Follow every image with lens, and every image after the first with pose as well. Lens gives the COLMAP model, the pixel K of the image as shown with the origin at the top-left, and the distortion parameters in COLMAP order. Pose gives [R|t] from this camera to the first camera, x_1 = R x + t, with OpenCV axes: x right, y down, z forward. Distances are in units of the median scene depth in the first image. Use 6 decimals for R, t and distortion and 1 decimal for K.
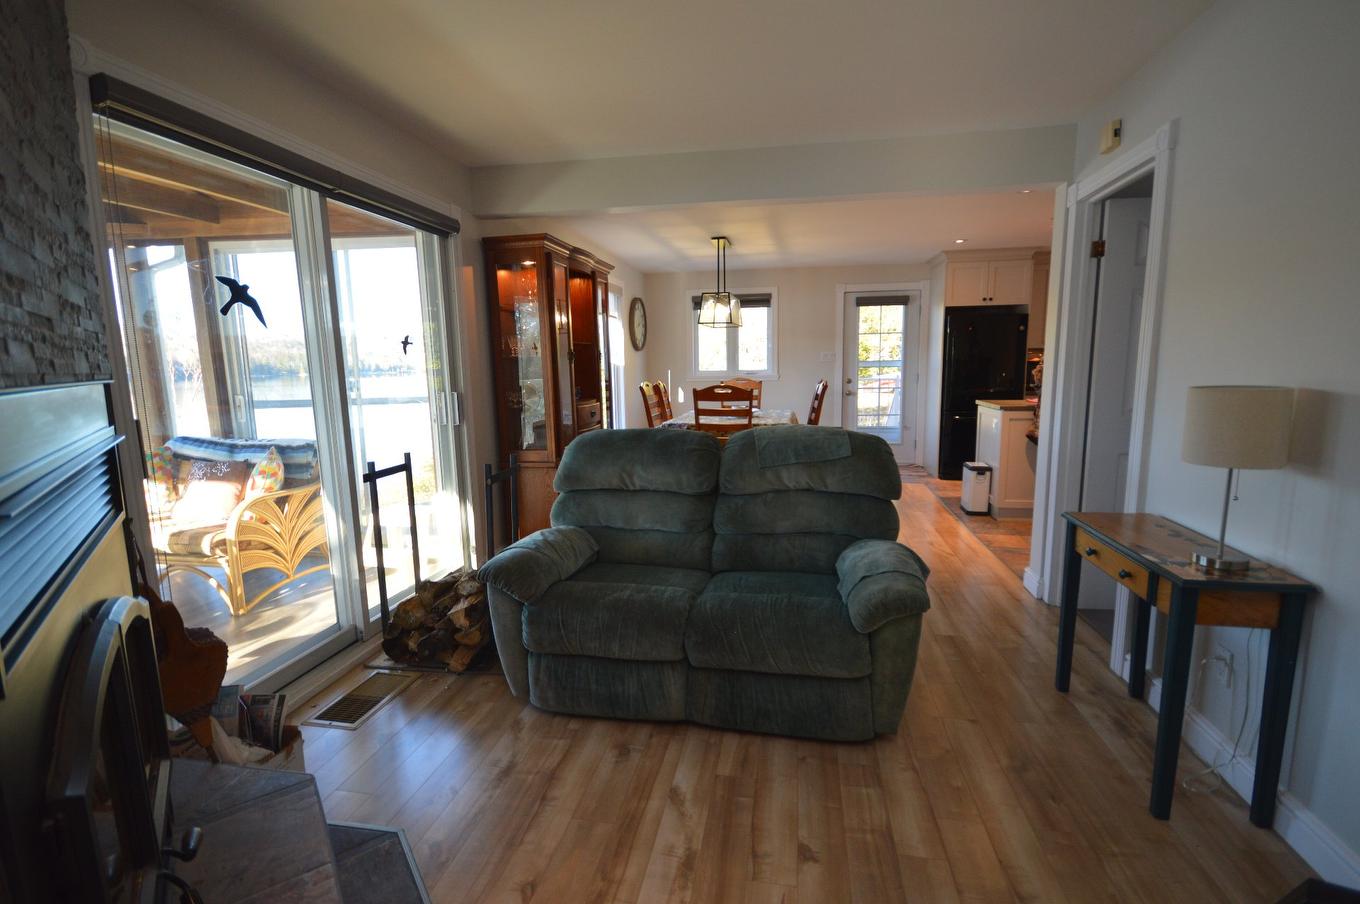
lens RADIAL K [[634.3, 0, 679.0], [0, 634.3, 455.4], [0, 0, 1]] dist [0.001772, -0.001512]
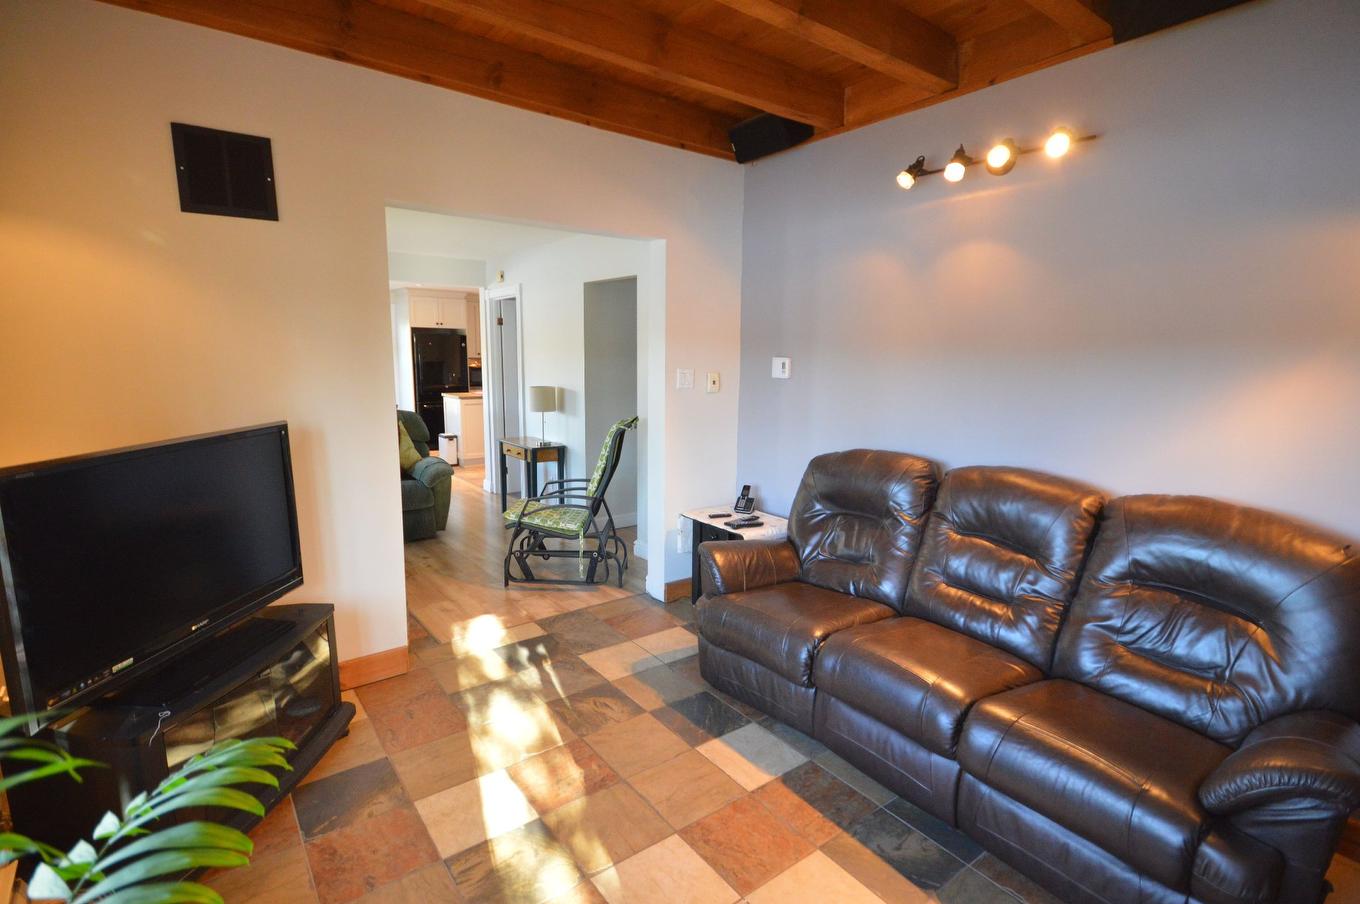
lens RADIAL K [[687.1, 0, 678.0], [0, 687.1, 456.6], [0, 0, 1]] dist [0.009664, 0.002992]
pose [[0.692200, -0.086606, 0.716491, -0.369603], [0.086451, 0.995575, 0.036820, 0.057293], [-0.716509, 0.036454, 0.696624, -0.606634]]
